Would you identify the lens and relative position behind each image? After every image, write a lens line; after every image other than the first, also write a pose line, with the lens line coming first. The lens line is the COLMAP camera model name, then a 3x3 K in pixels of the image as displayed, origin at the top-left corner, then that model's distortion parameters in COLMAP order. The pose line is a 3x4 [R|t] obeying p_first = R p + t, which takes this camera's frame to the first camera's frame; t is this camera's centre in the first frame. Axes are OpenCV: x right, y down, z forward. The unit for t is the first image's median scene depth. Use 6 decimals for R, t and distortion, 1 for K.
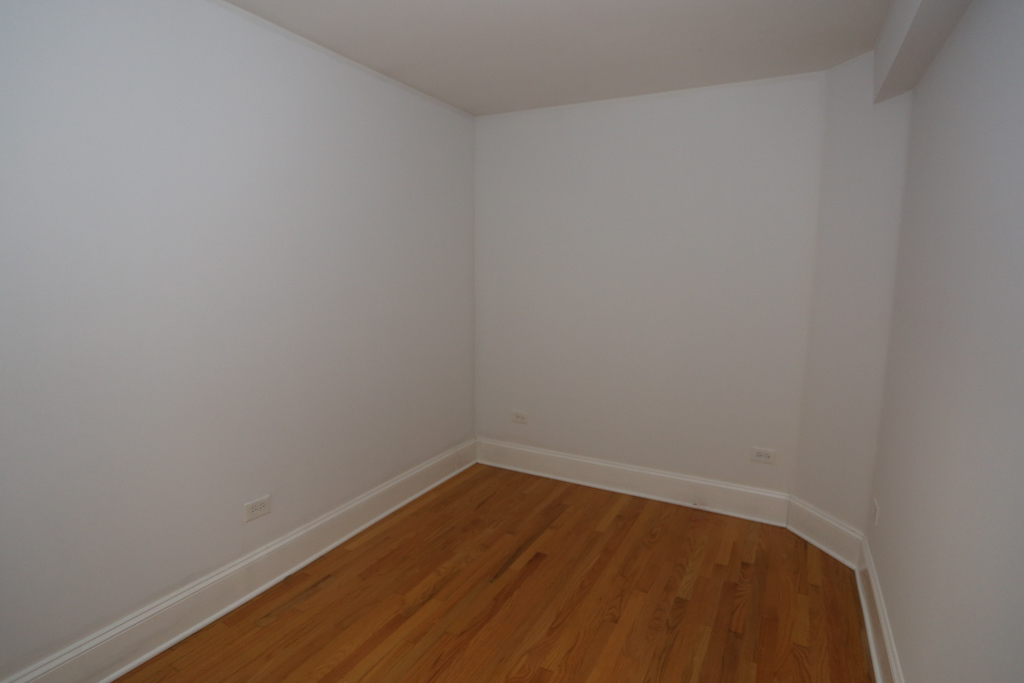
lens RADIAL K [[532.5, 0, 522.2], [0, 532.5, 342.1], [0, 0, 1]] dist [-0.084700, 0.046320]
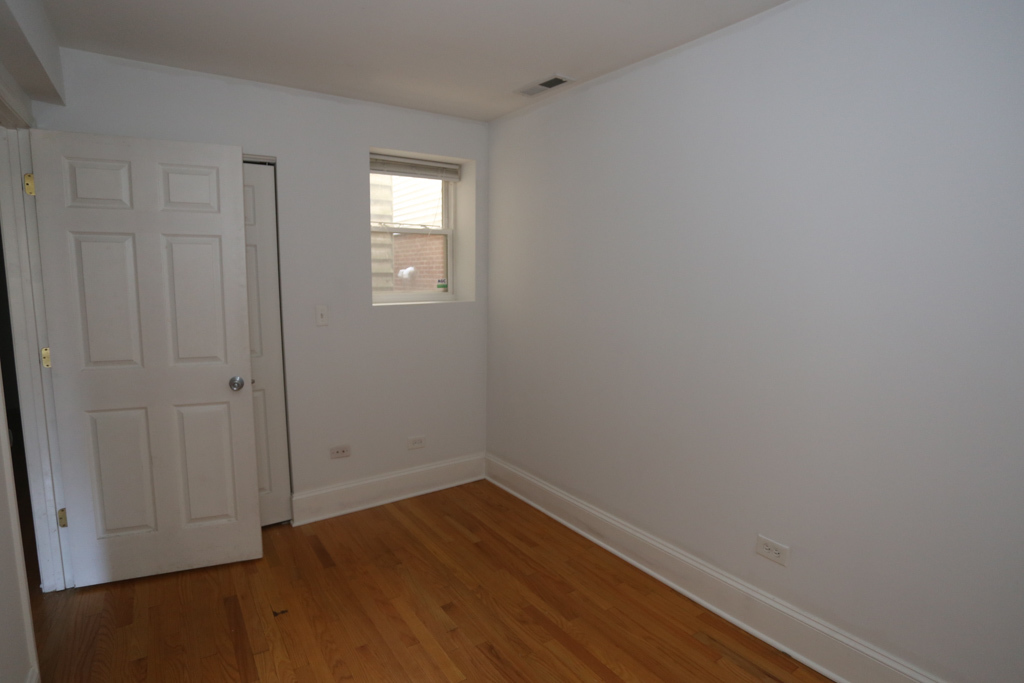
lens RADIAL K [[534.3, 0, 507.9], [0, 534.3, 341.5], [0, 0, 1]] dist [-0.083823, 0.045952]
pose [[-0.464159, 0.098127, -0.880300, 0.481048], [-0.139030, 0.973454, 0.181818, -0.140248], [0.874773, 0.206780, -0.438195, 0.941680]]
